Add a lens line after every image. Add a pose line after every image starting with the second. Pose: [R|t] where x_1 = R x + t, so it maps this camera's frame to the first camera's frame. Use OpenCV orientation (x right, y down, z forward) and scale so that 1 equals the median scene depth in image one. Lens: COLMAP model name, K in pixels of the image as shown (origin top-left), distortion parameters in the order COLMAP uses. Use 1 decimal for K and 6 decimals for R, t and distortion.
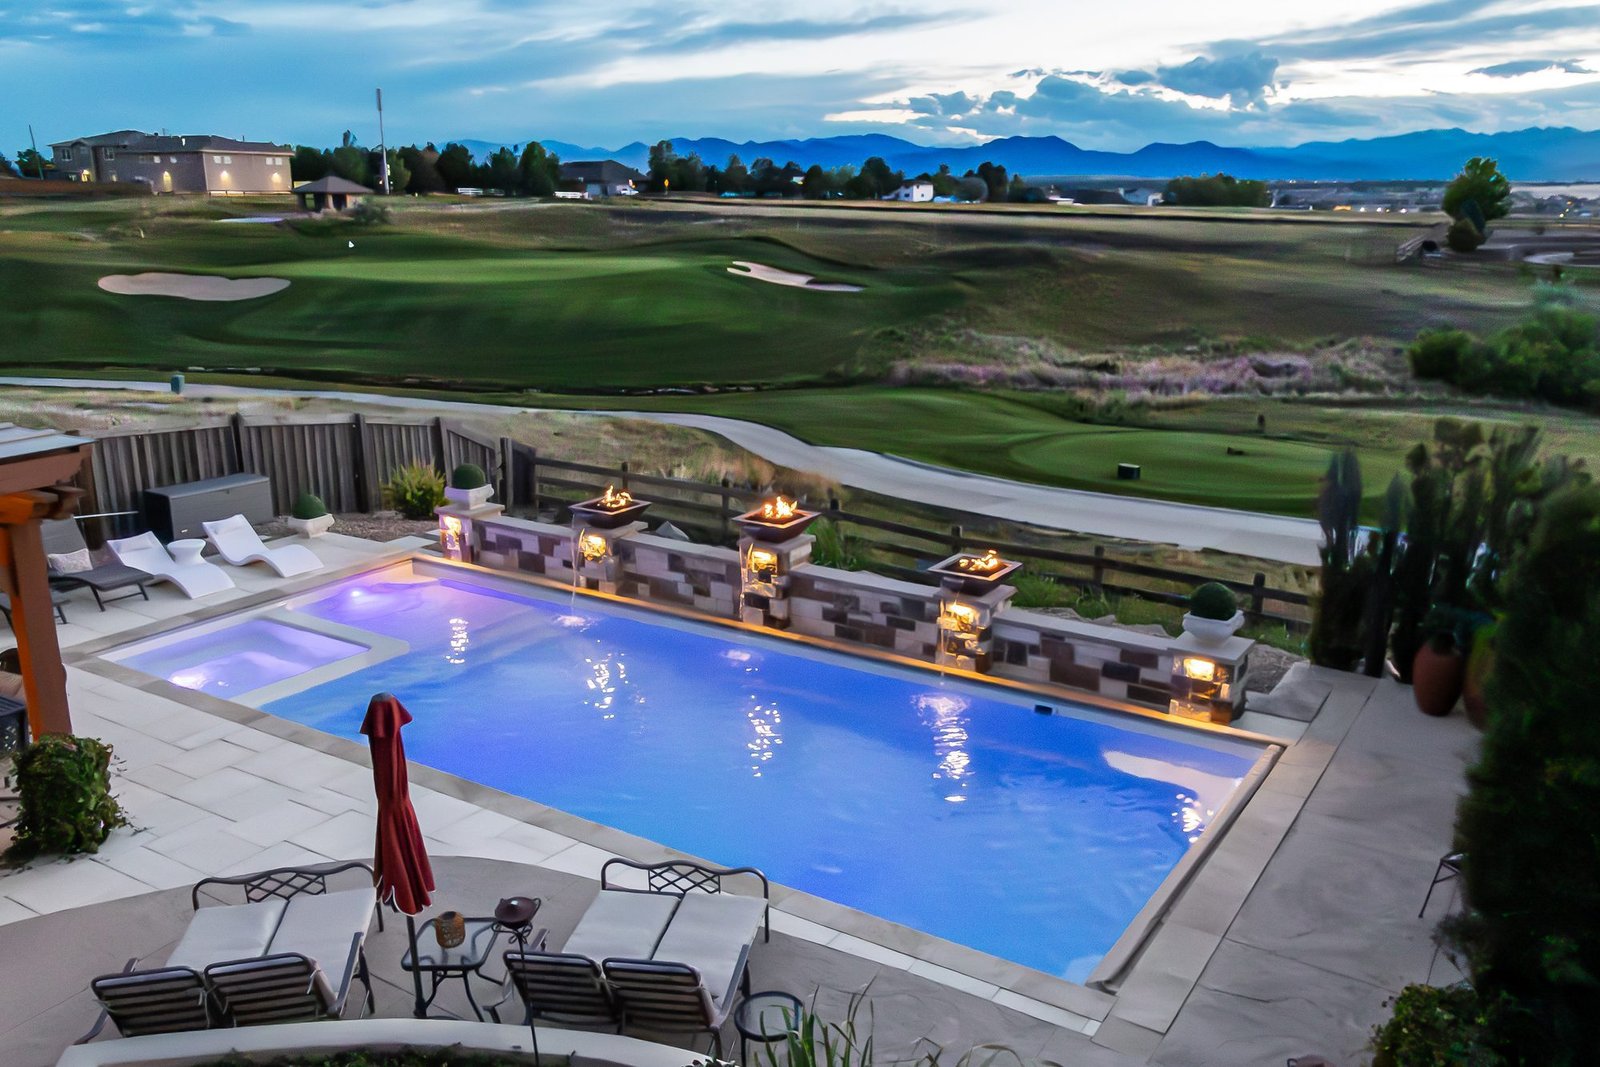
lens RADIAL K [[1268.7, 0, 863.2], [0, 1268.7, 519.9], [0, 0, 1]] dist [0.009579, 0.006728]
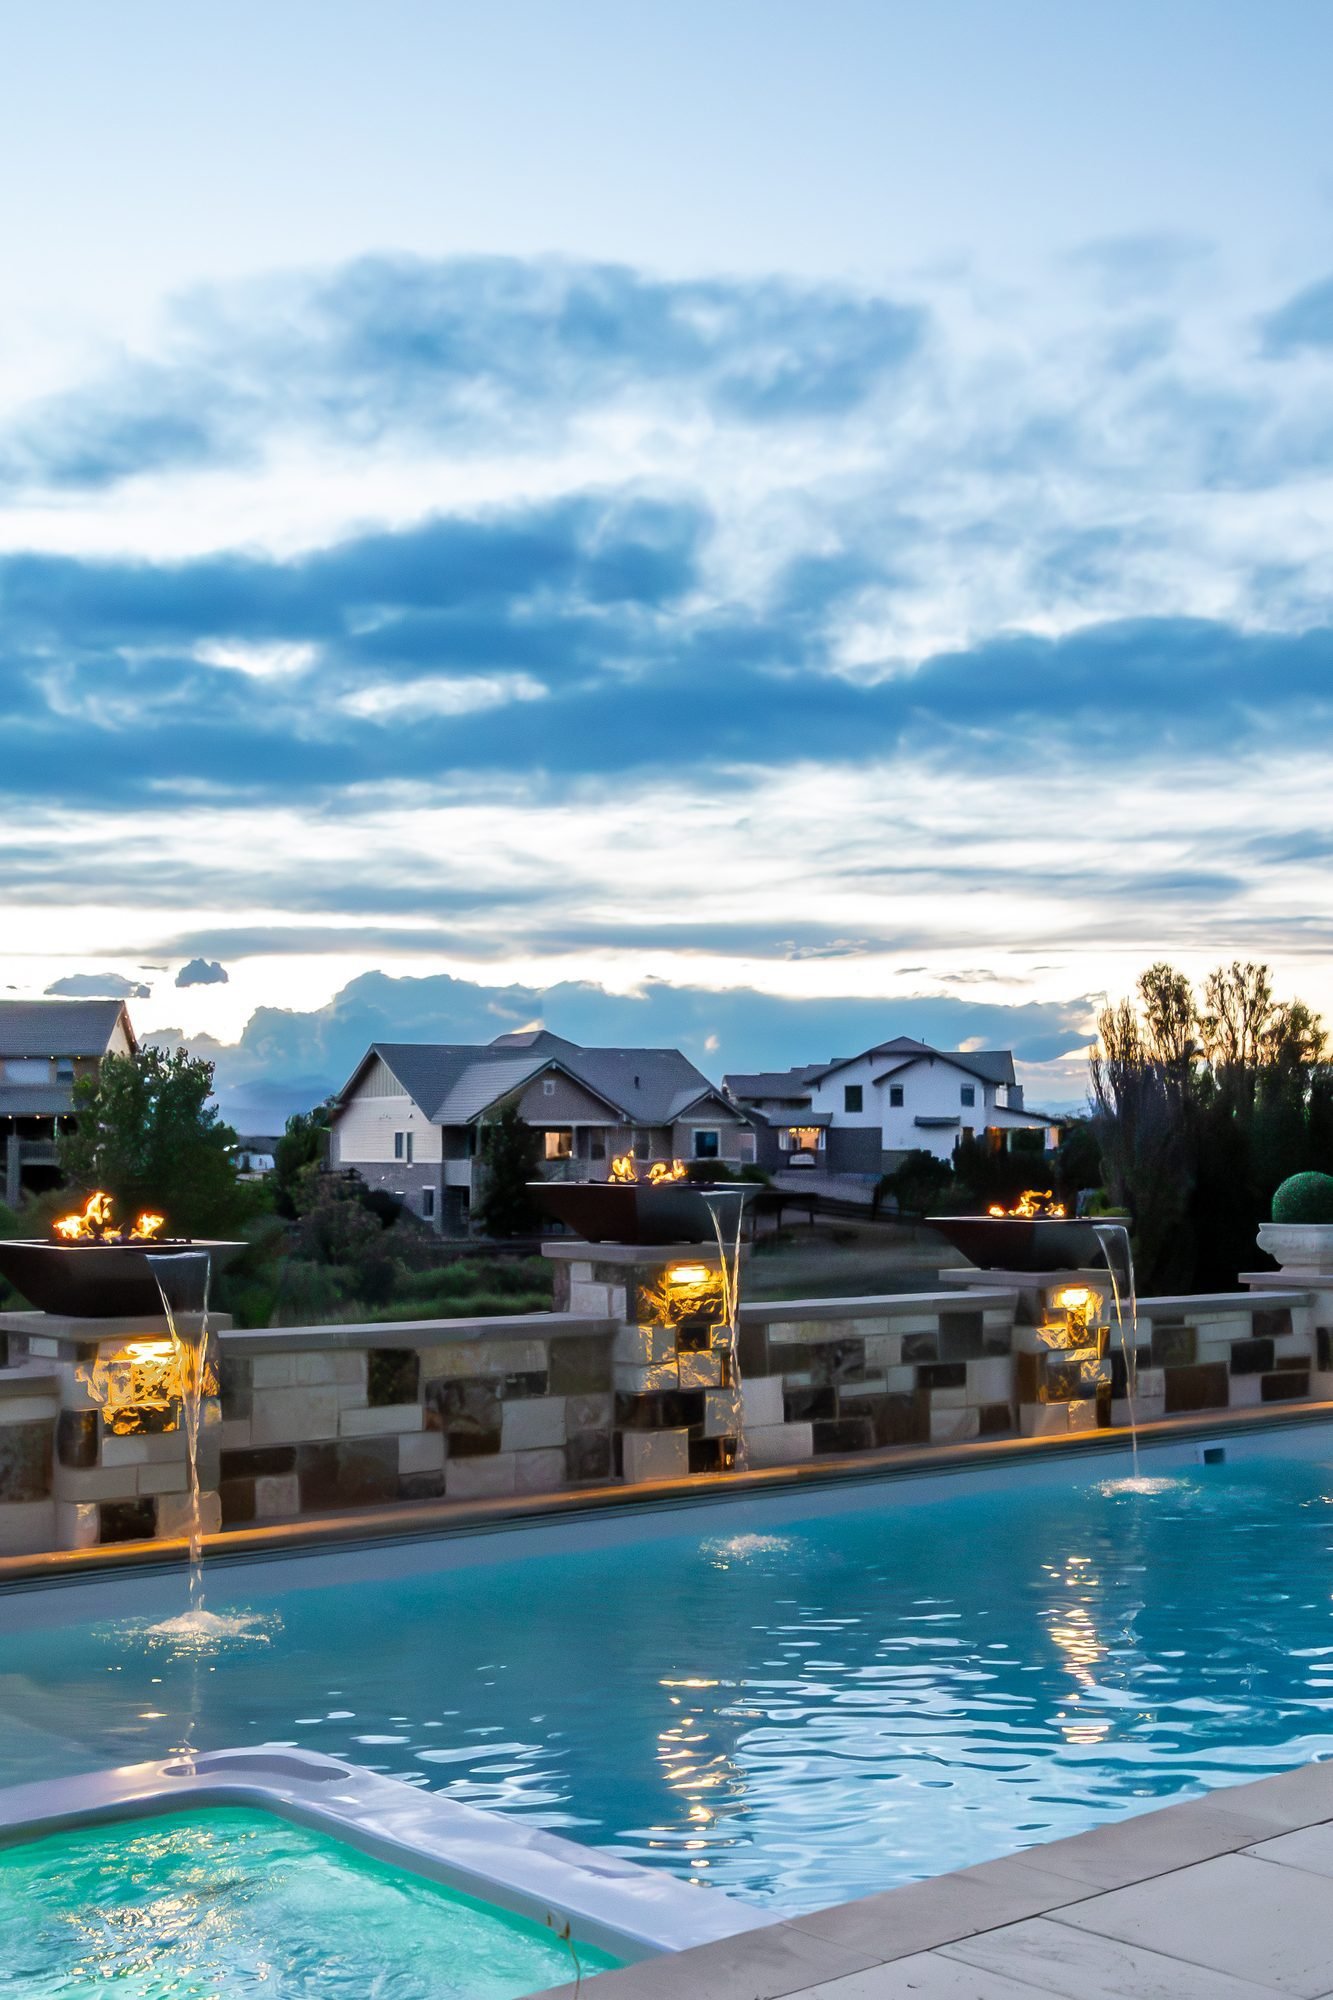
lens RADIAL K [[2138.9, 0, 655.6], [0, 2138.9, 1002.7], [0, 0, 1]] dist [0.004895, 0.000000]
pose [[0.358541, 0.050144, 0.932166, -0.658477], [0.228724, 0.963401, -0.139800, 0.034894], [-0.905060, 0.263333, 0.333950, 0.745432]]
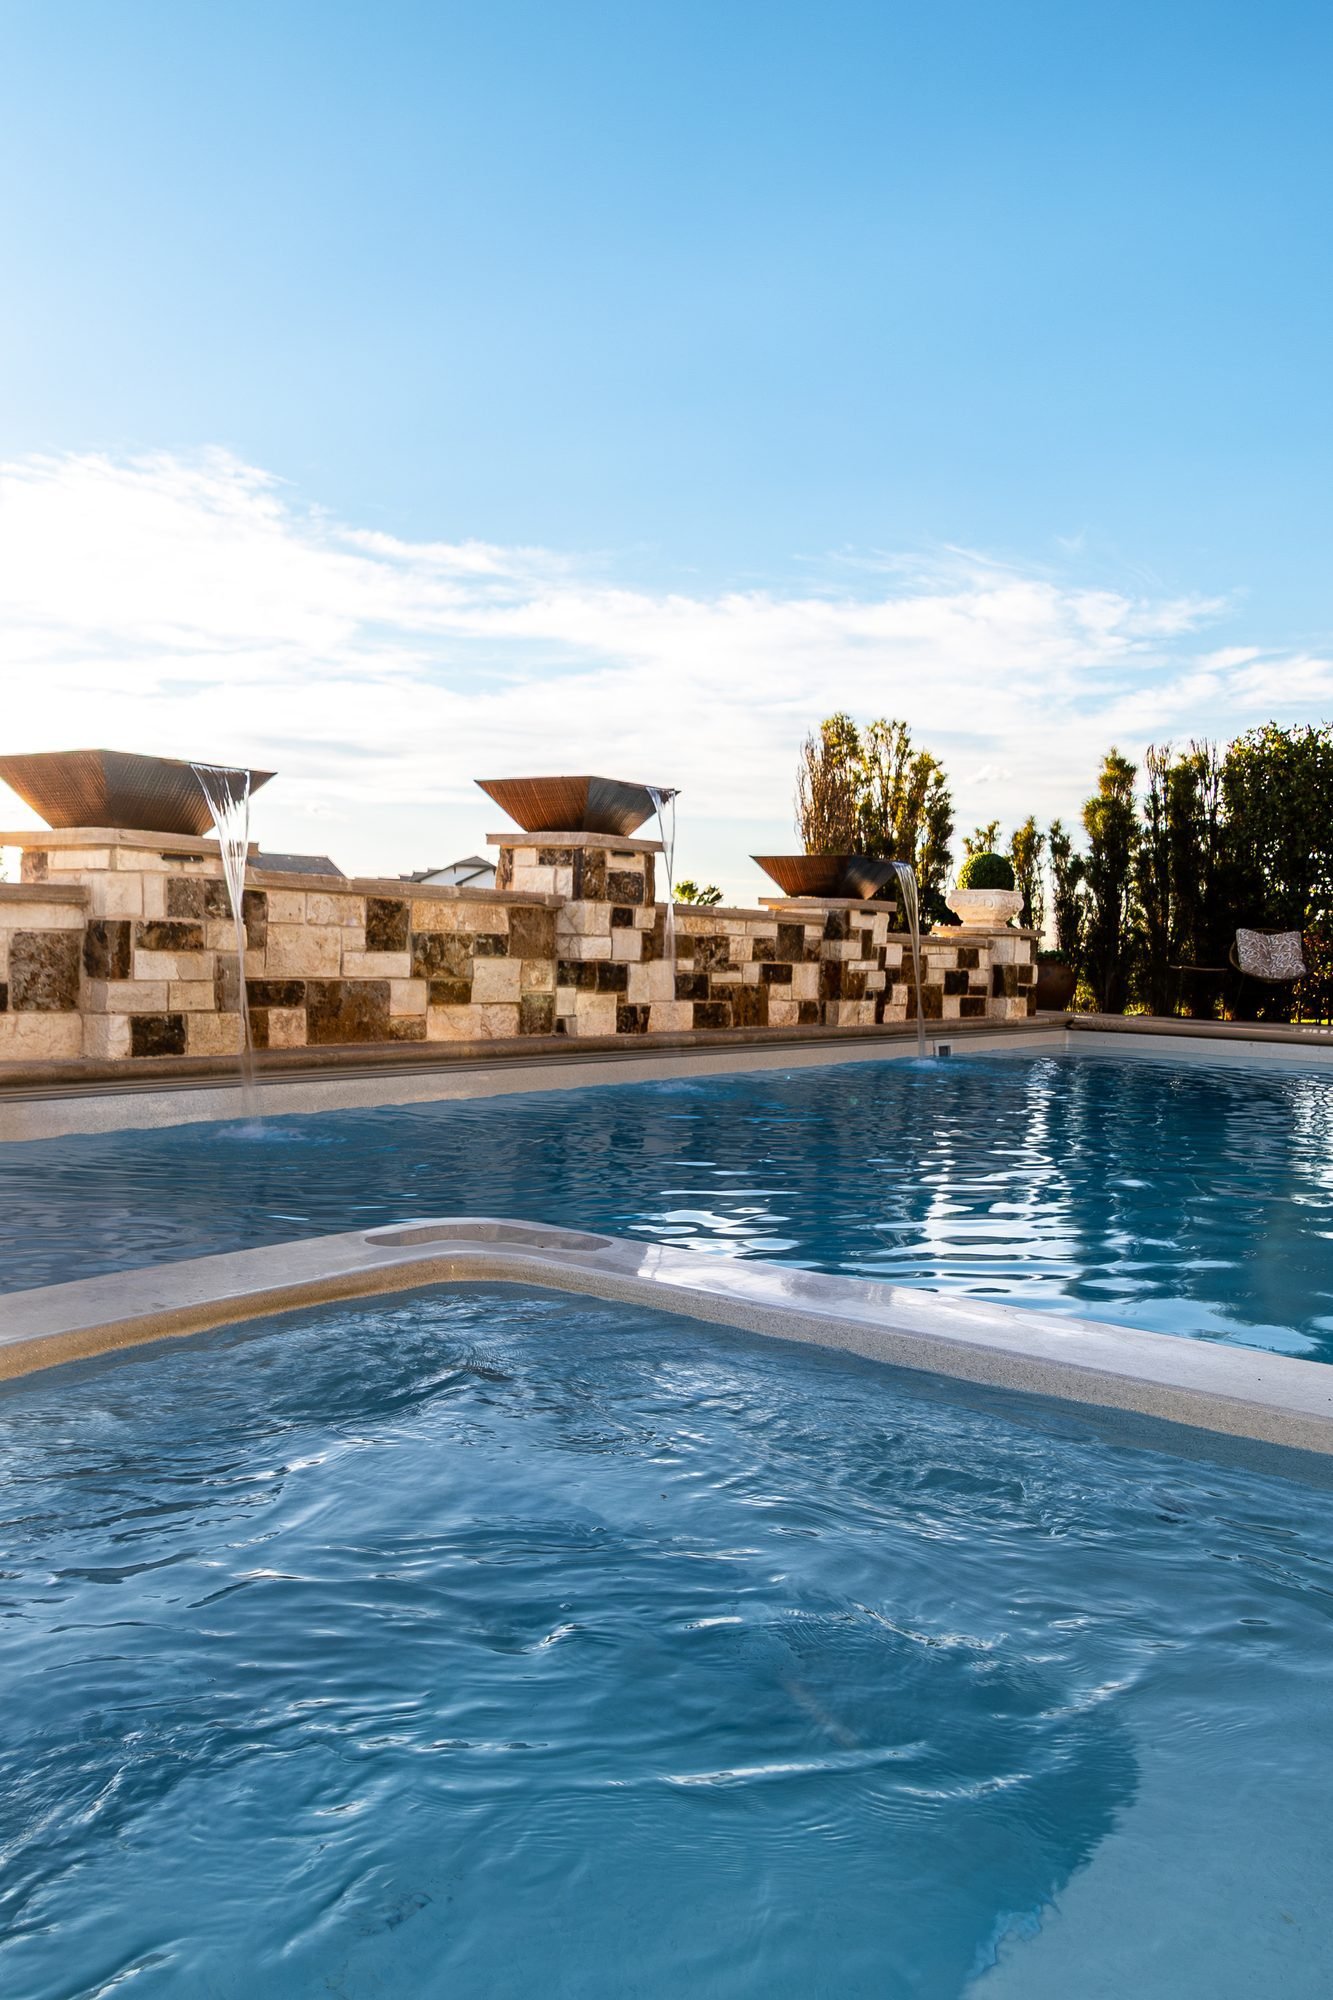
lens RADIAL K [[1443.5, 0, 666.1], [0, 1443.5, 993.1], [0, 0, 1]] dist [0.008905, 0.003837]
pose [[0.108847, -0.043485, 0.993107, -0.549565], [0.209632, 0.977579, 0.019828, 0.062463], [-0.971703, 0.206029, 0.115523, 0.903149]]
